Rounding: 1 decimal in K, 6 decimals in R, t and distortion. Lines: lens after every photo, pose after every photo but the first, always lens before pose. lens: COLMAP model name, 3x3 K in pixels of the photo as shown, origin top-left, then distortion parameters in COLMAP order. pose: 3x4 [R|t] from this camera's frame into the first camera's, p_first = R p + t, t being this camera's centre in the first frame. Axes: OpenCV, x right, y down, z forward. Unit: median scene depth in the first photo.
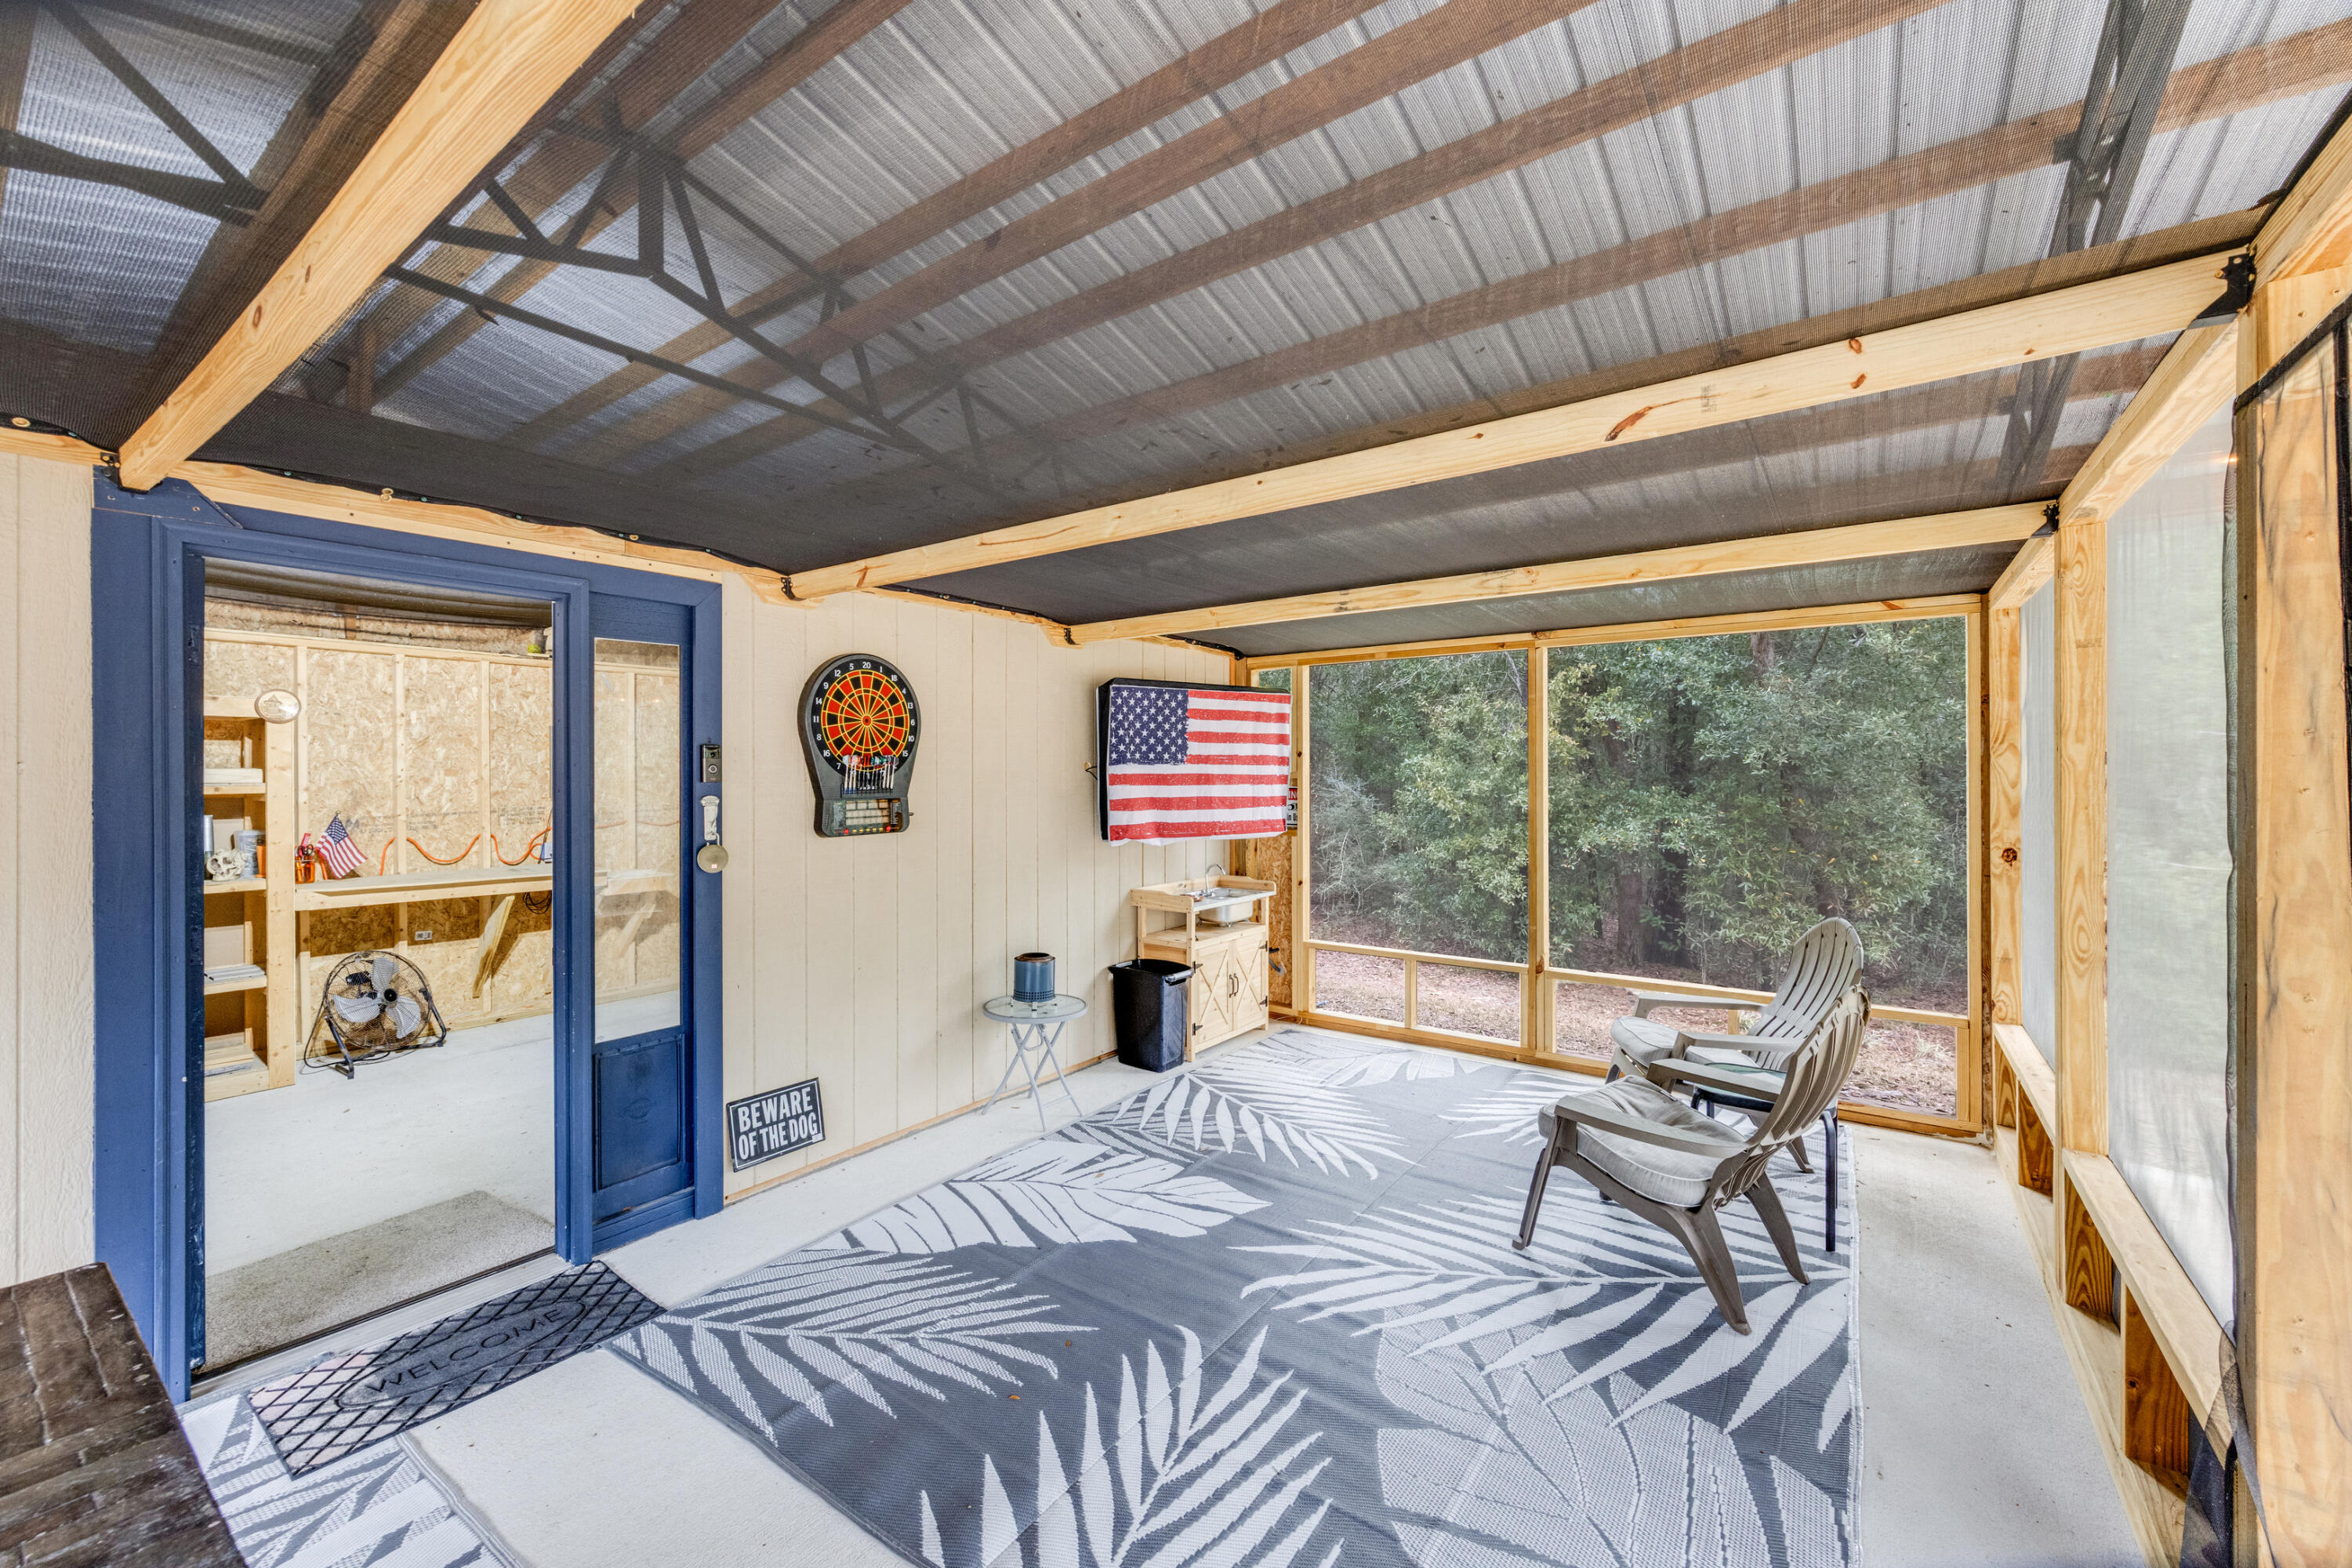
lens RADIAL K [[965.9, 0, 1165.5], [0, 965.9, 784.5], [0, 0, 1]] dist [0.011892, 0.000167]
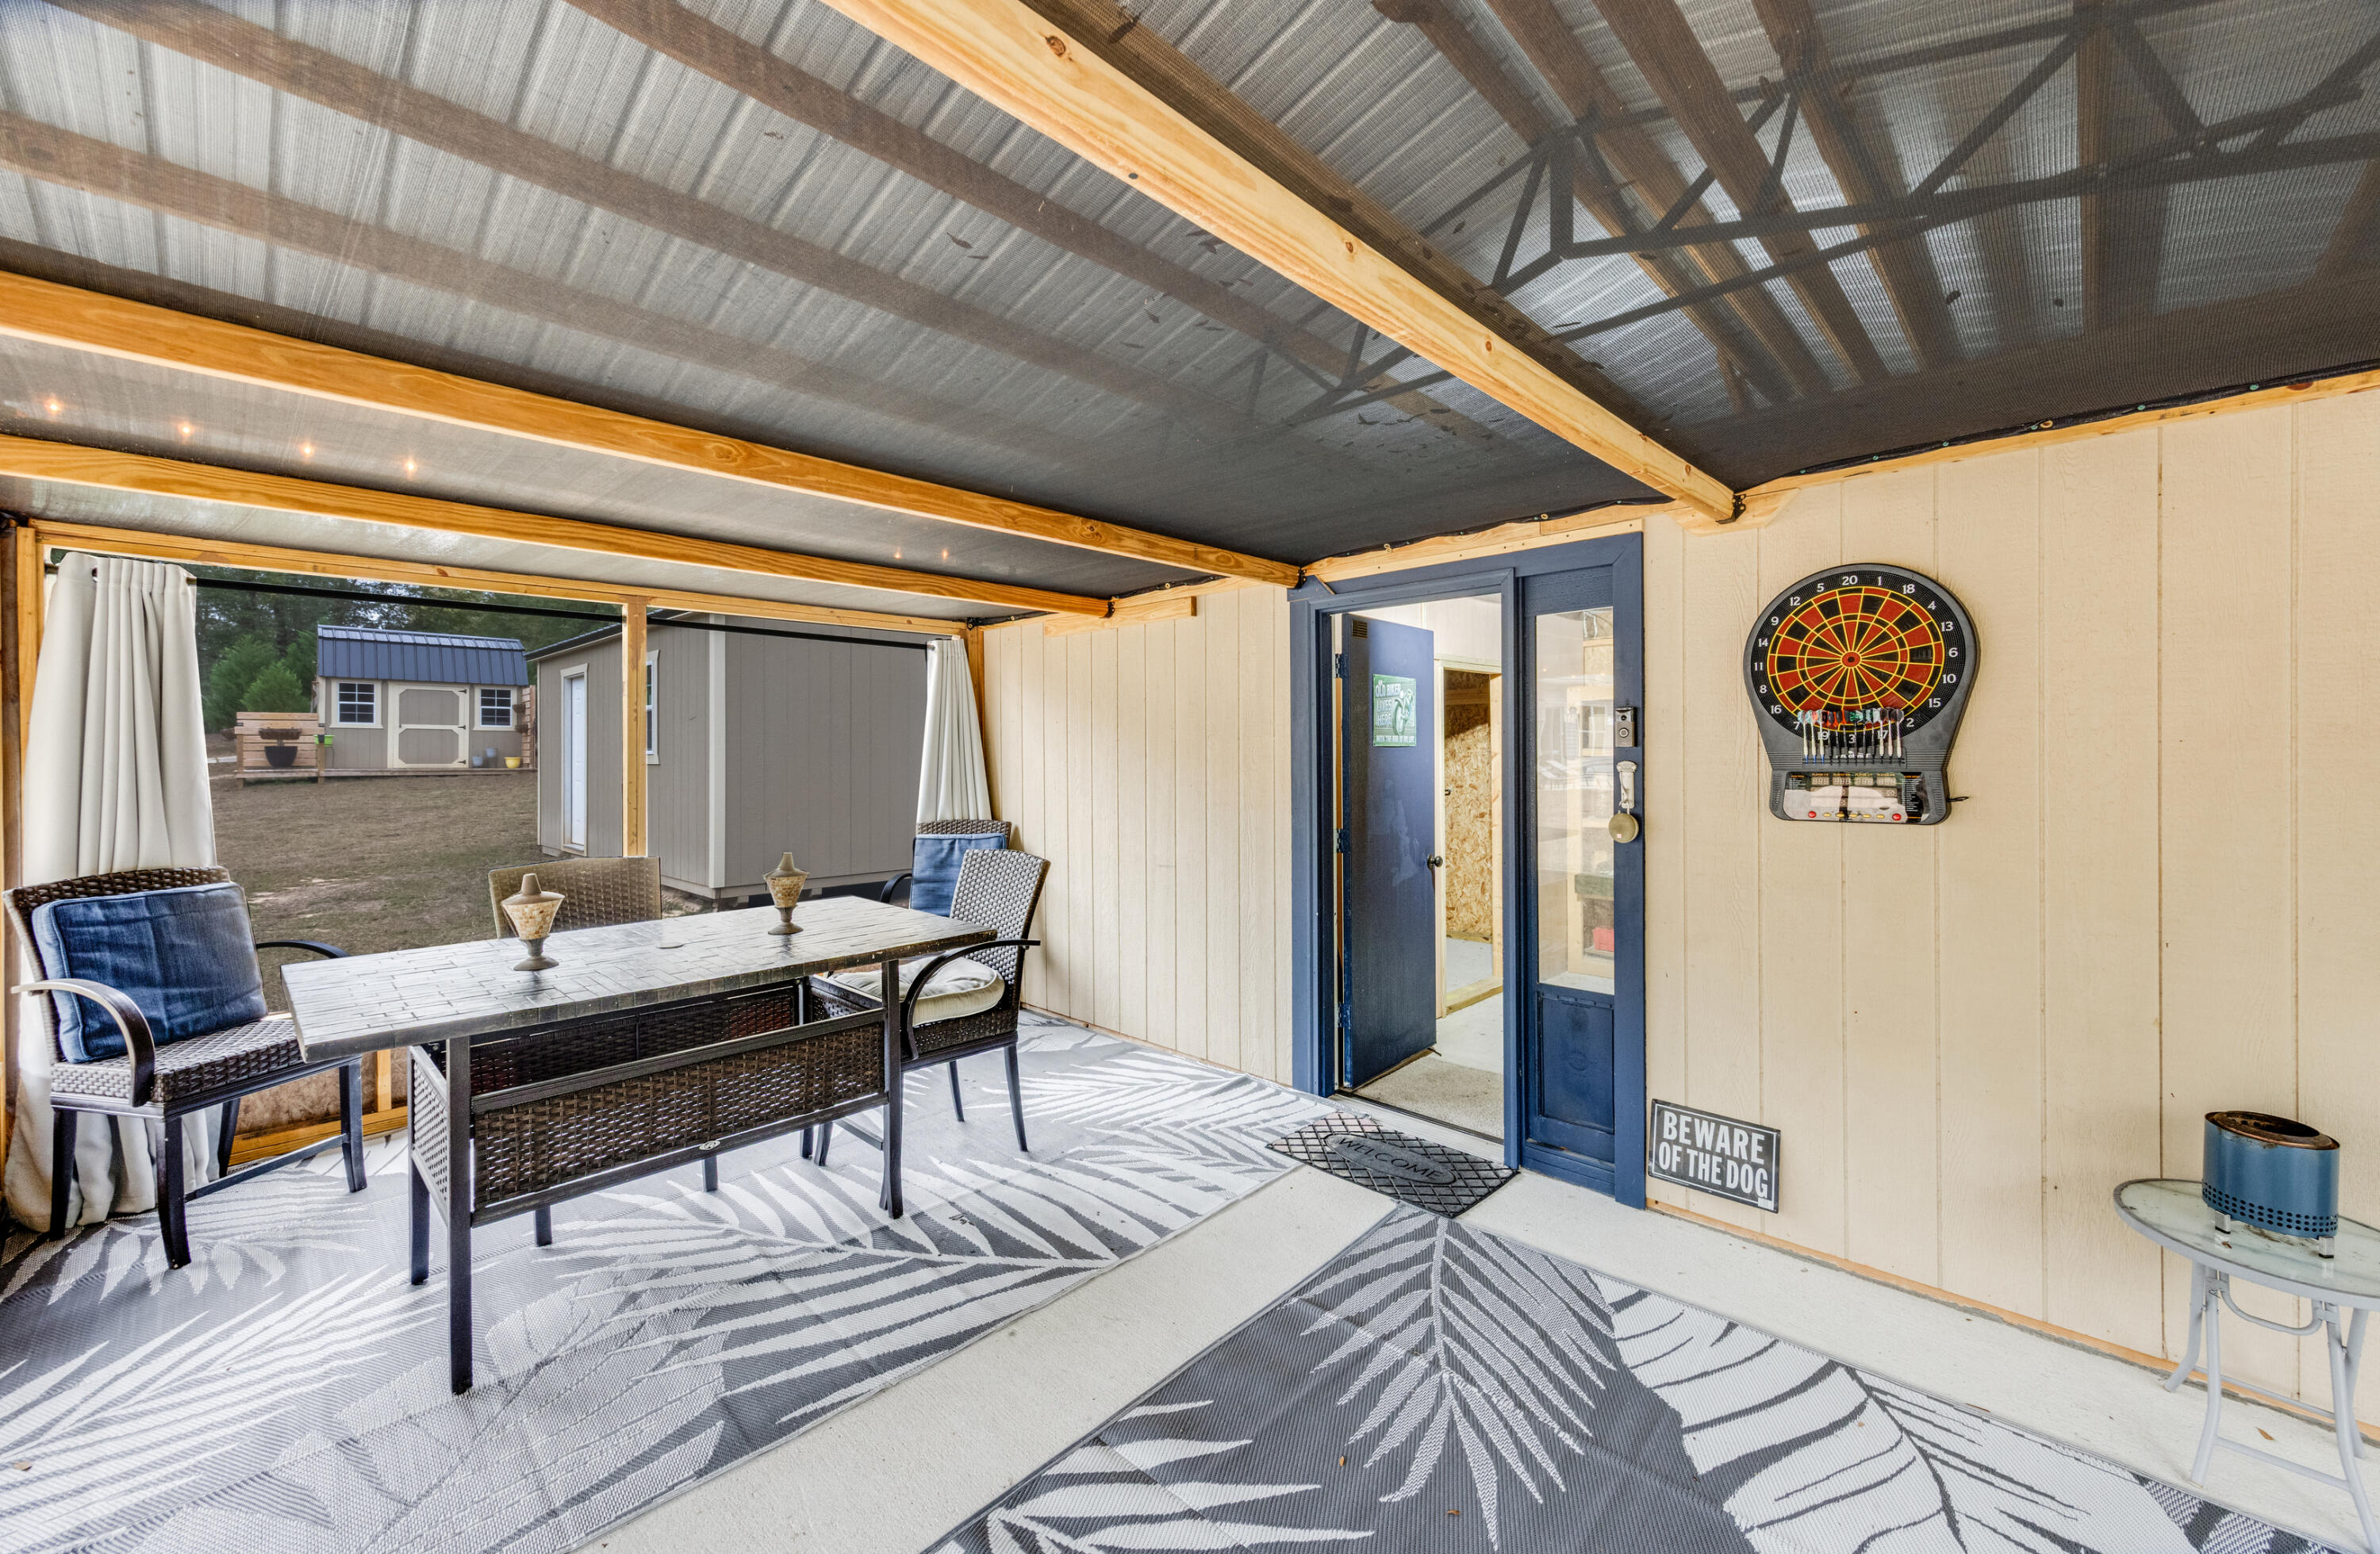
lens RADIAL K [[935.0, 0, 1176.0], [0, 935.0, 755.7], [0, 0, 1]] dist [0.013643, -0.000021]
pose [[-0.147865, 0.016103, -0.988876, 0.483193], [0.000730, 0.999869, 0.016173, -0.008735], [0.989007, 0.001669, -0.147857, 0.683119]]
